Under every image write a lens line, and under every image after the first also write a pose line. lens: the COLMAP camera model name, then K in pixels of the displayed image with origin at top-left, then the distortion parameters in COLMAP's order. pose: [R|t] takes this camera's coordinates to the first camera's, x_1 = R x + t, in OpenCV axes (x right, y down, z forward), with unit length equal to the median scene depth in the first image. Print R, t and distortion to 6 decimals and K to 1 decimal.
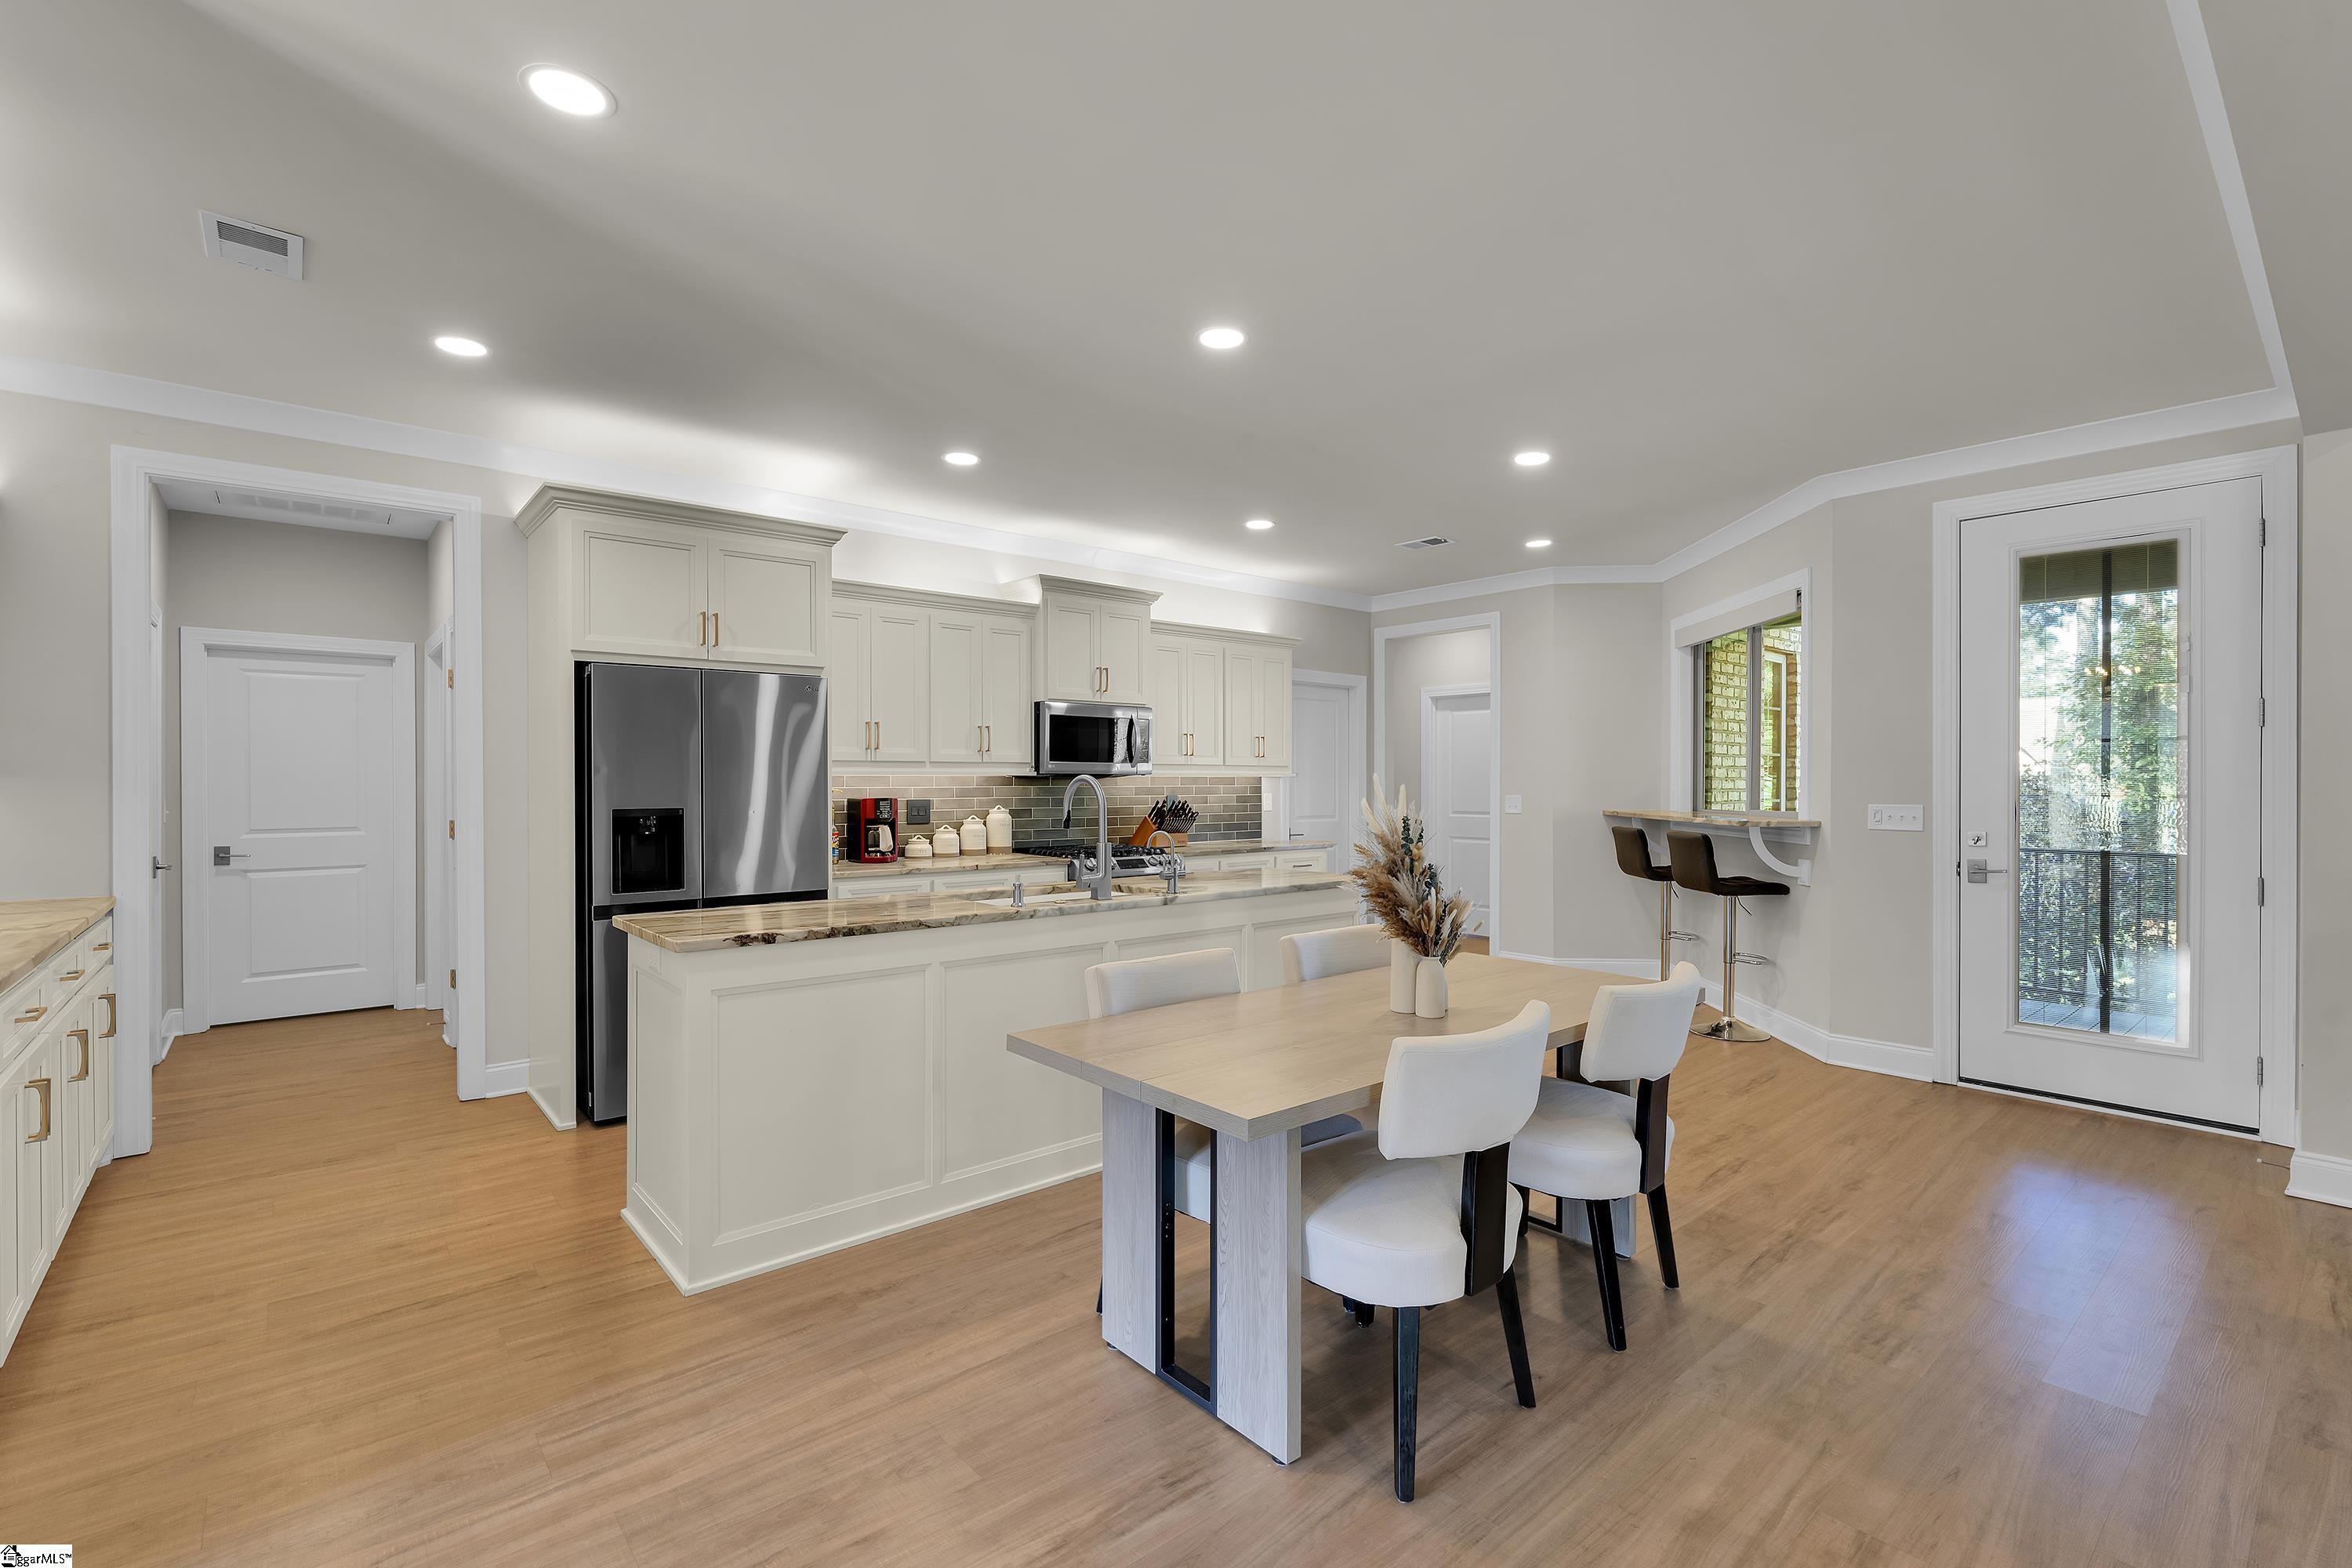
lens RADIAL K [[1035.5, 0, 1171.3], [0, 1035.5, 782.2], [0, 0, 1]] dist [-0.011552, 0.001717]
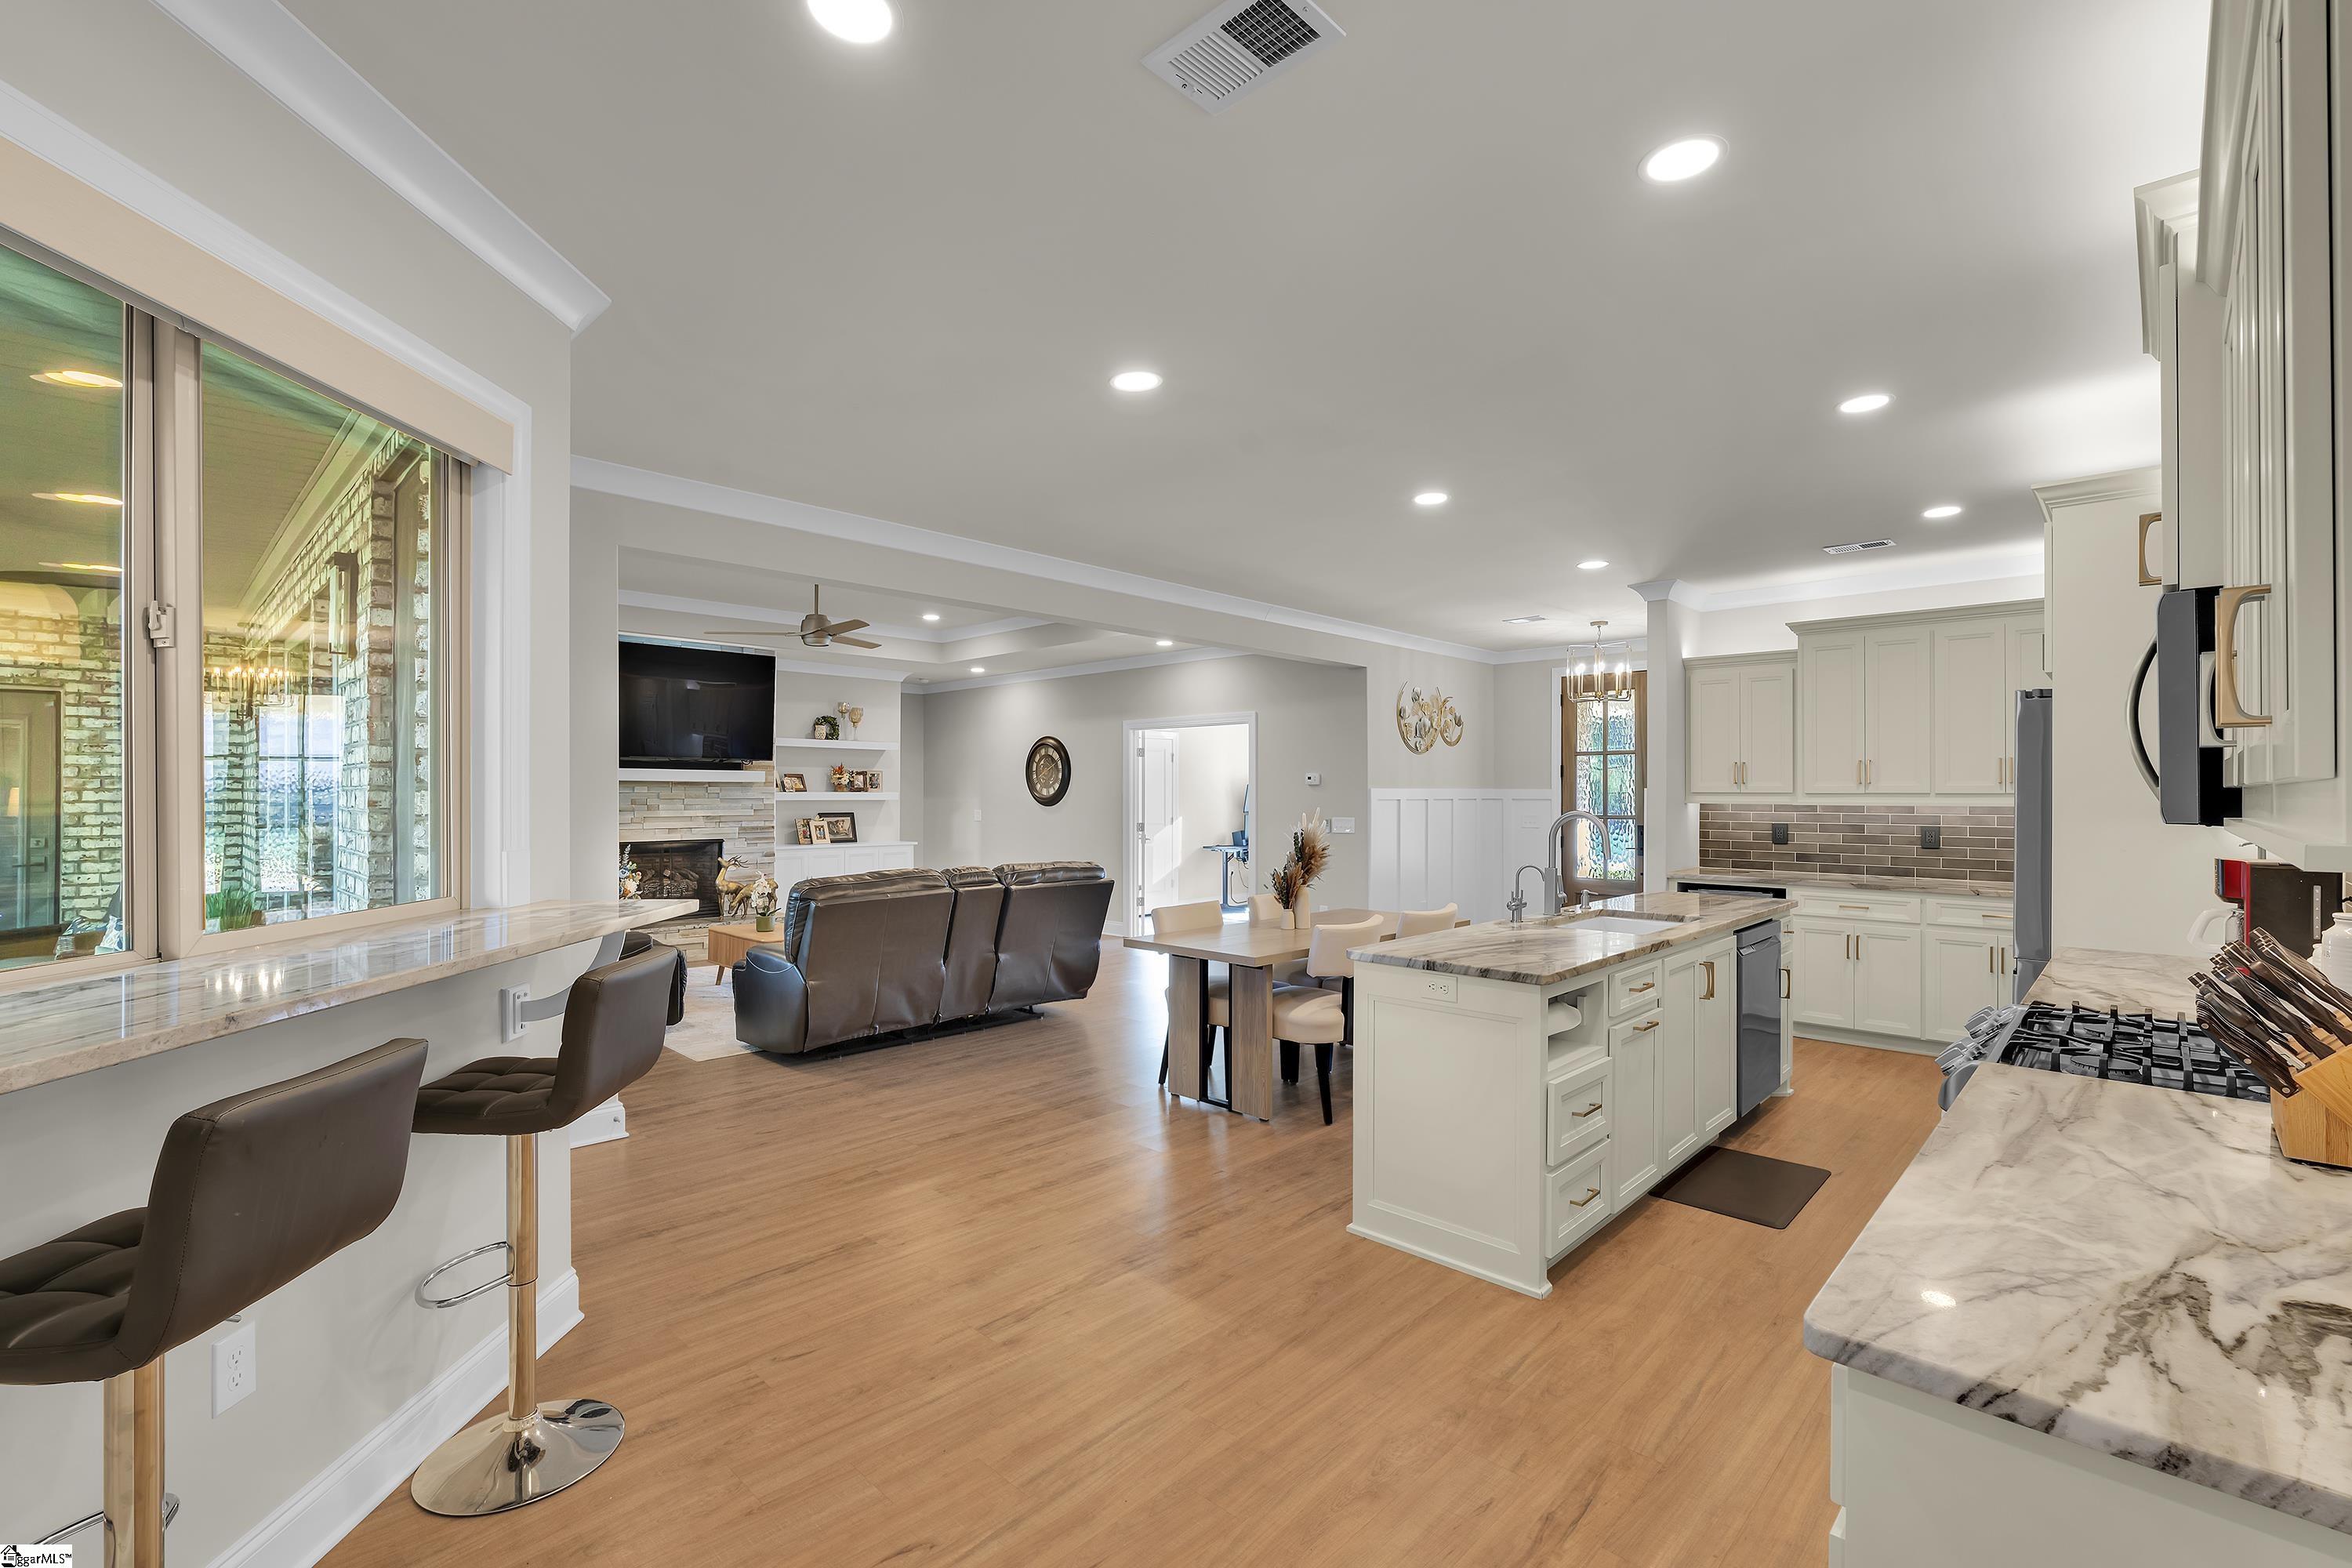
lens RADIAL K [[1035.5, 0, 1179.6], [0, 1035.5, 787.5], [0, 0, 1]] dist [-0.011552, 0.001717]
pose [[-0.994927, -0.002276, -0.100573, 0.387781], [-0.002088, 0.999996, -0.001969, -0.025384], [0.100577, -0.001749, -0.994928, 1.724561]]
